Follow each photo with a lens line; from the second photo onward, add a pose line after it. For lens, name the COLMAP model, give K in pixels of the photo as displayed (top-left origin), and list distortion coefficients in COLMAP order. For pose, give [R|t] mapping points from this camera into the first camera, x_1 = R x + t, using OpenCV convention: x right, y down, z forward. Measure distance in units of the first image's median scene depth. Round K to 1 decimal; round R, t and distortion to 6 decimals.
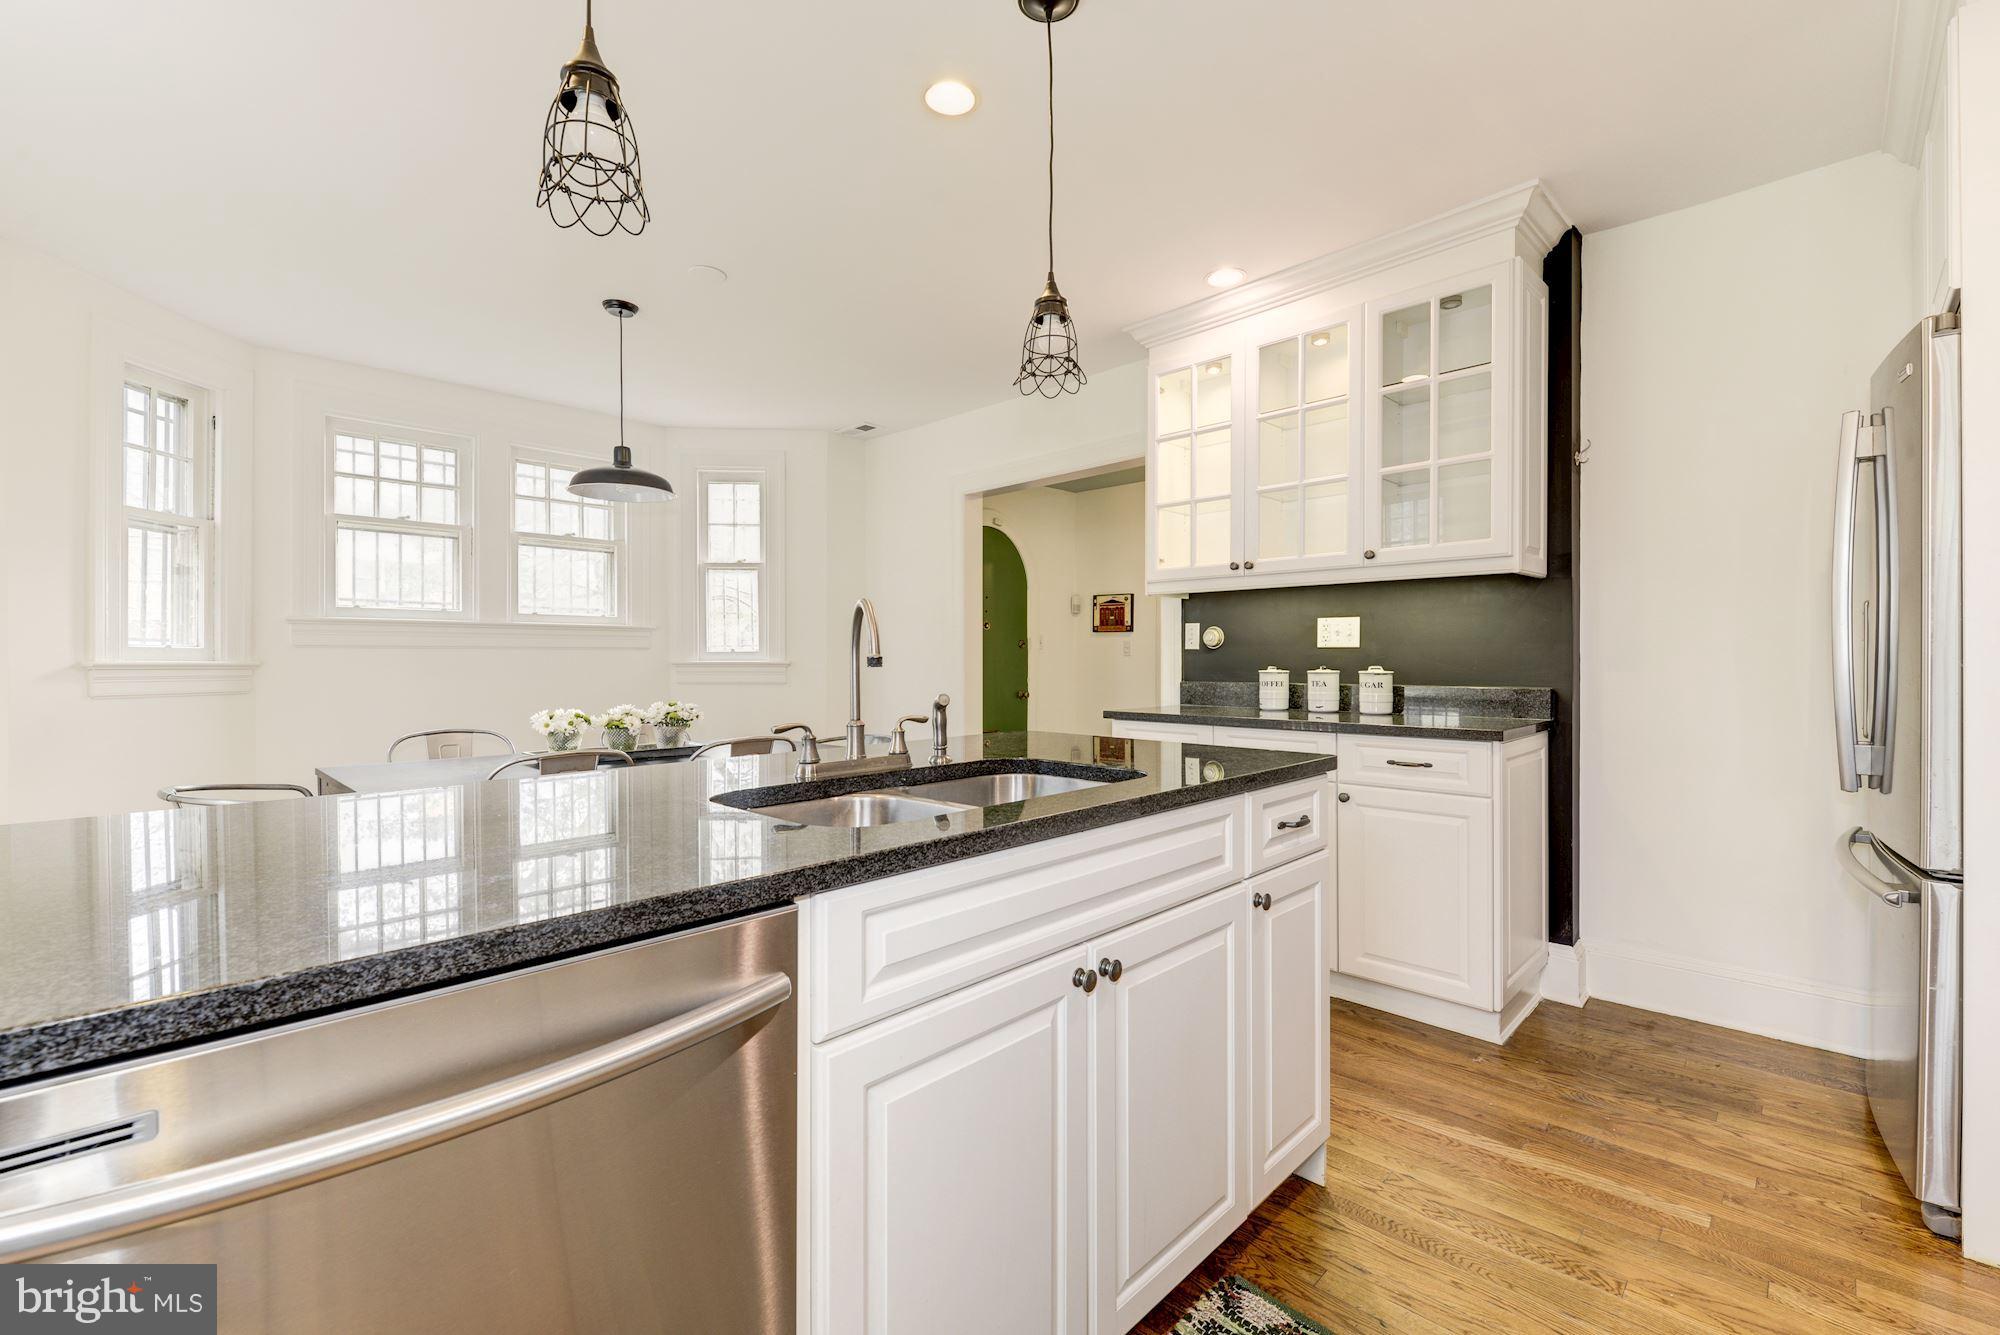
lens RADIAL K [[841.9, 0, 1018.8], [0, 841.9, 668.1], [0, 0, 1]] dist [0.000153, -0.004393]
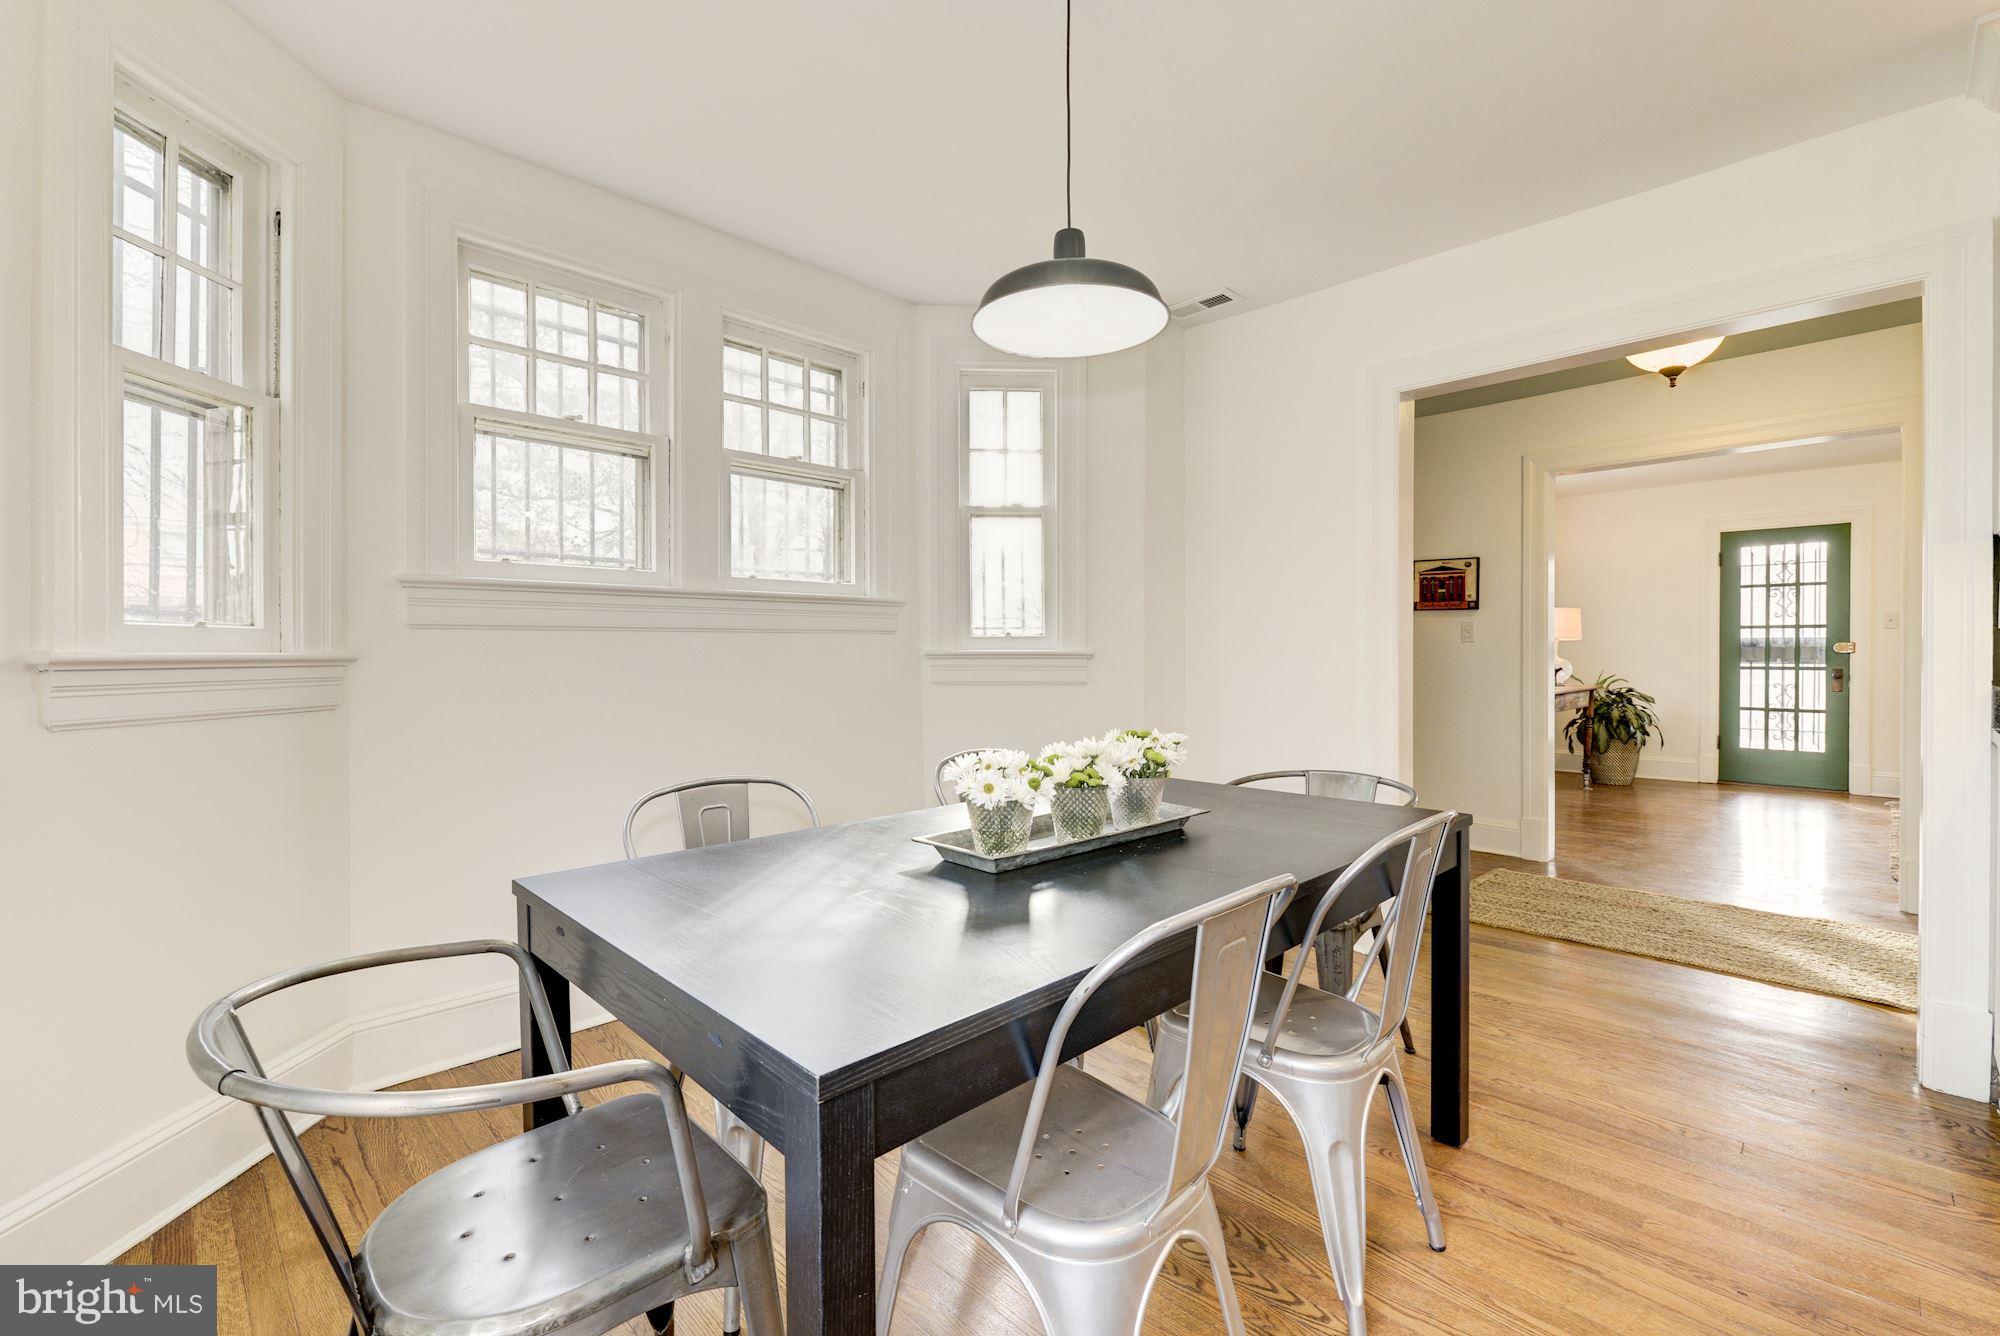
lens RADIAL K [[841.9, 0, 1004.1], [0, 841.9, 658.2], [0, 0, 1]] dist [0.000153, -0.004393]
pose [[0.999814, -0.000402, -0.019303, -0.401062], [0.000483, 0.999991, 0.004190, -0.005652], [0.019301, -0.004199, 0.999805, 0.387728]]
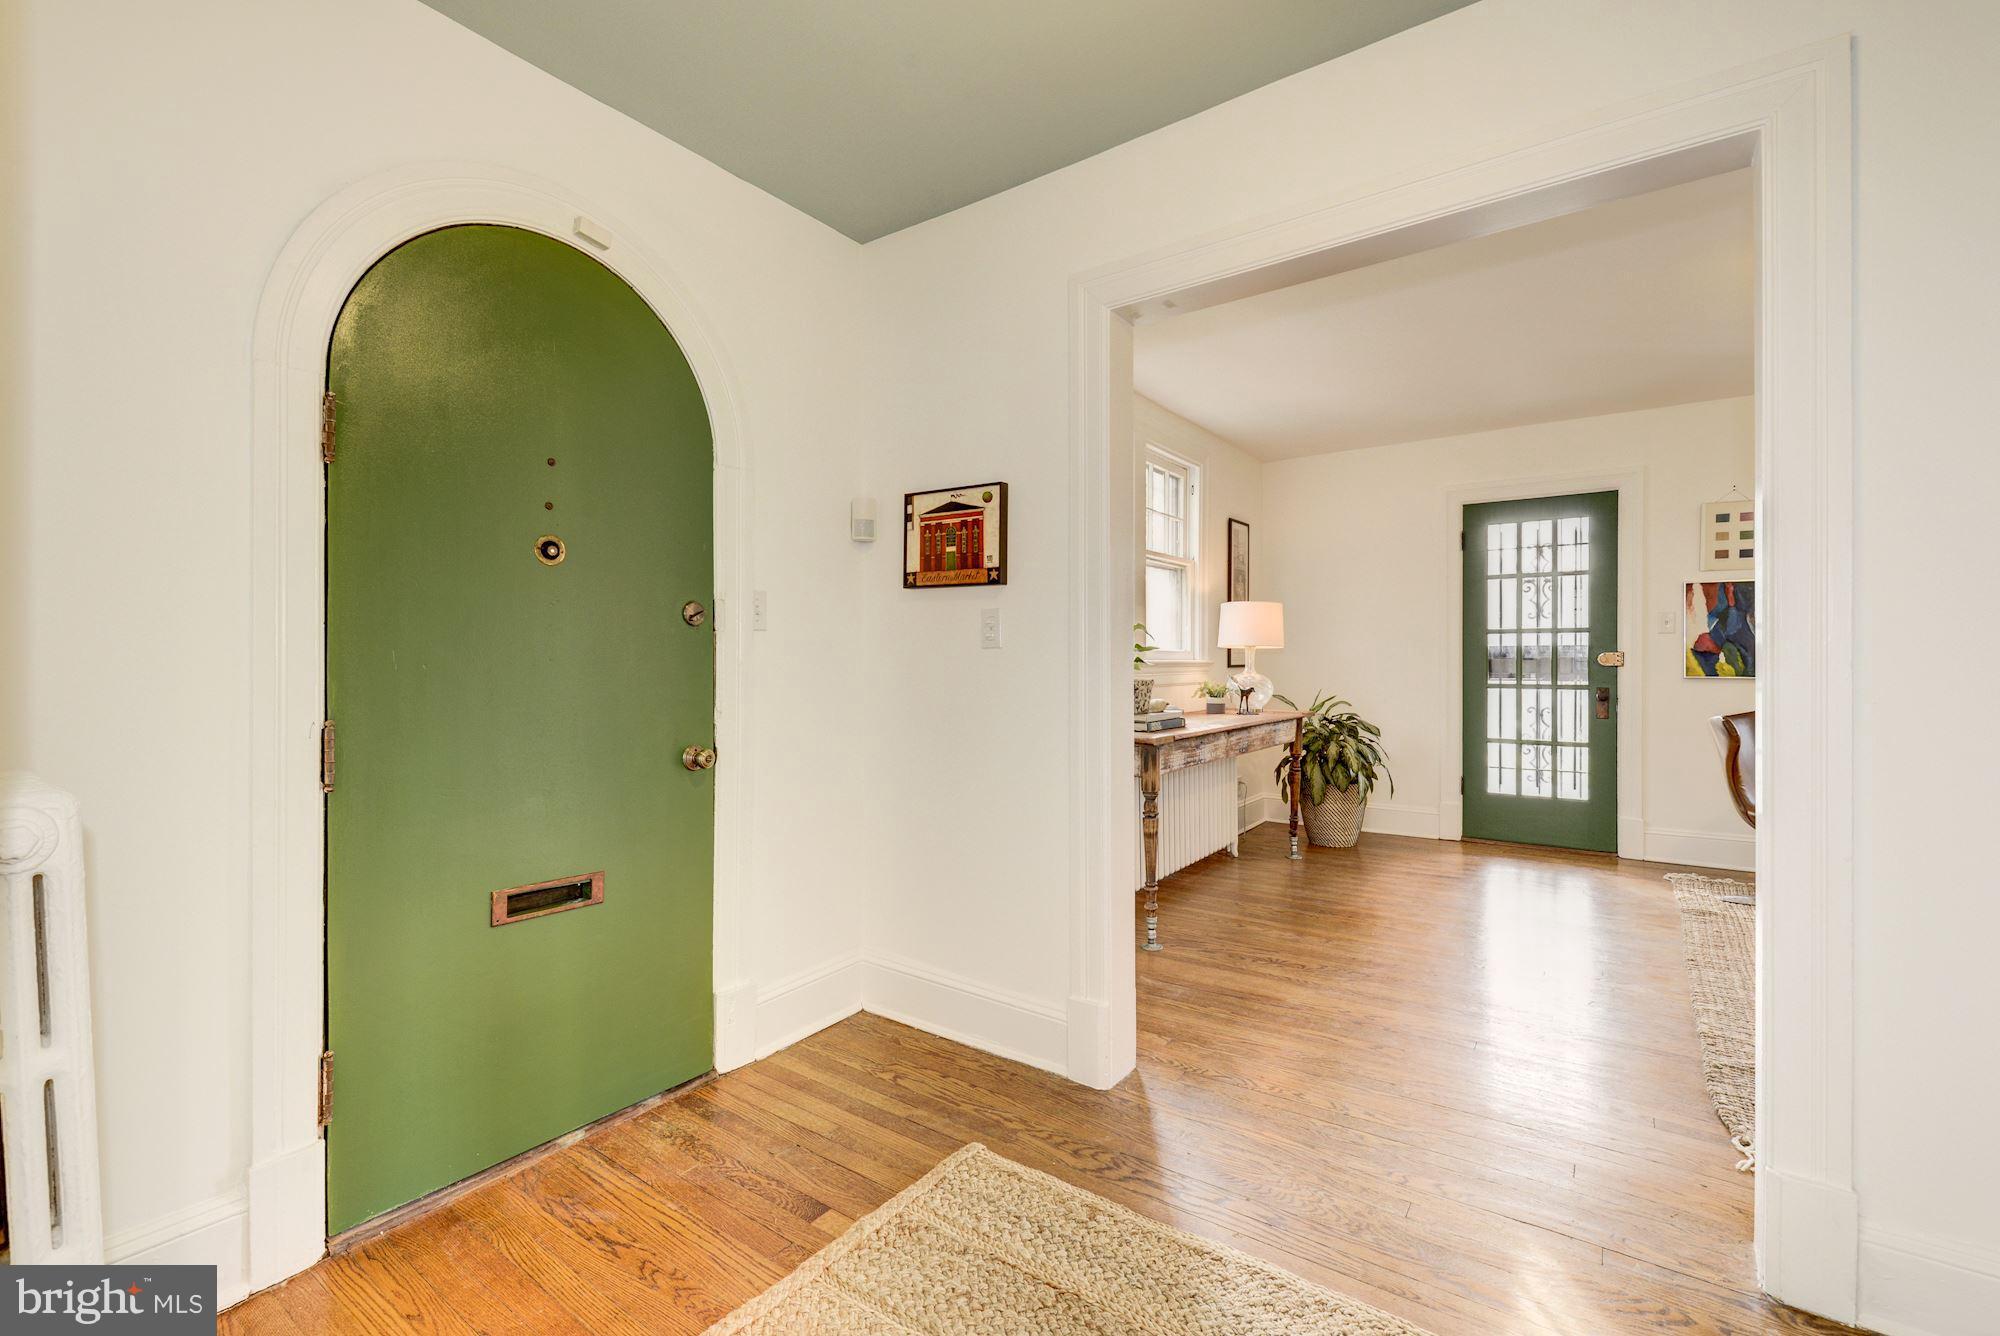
lens RADIAL K [[841.9, 0, 997.7], [0, 841.9, 662.9], [0, 0, 1]] dist [0.000153, -0.004393]
pose [[0.988826, -0.000493, 0.149073, 0.114291], [0.000946, 0.999995, -0.002974, -0.009779], [-0.149071, 0.003082, 0.988822, 0.946766]]
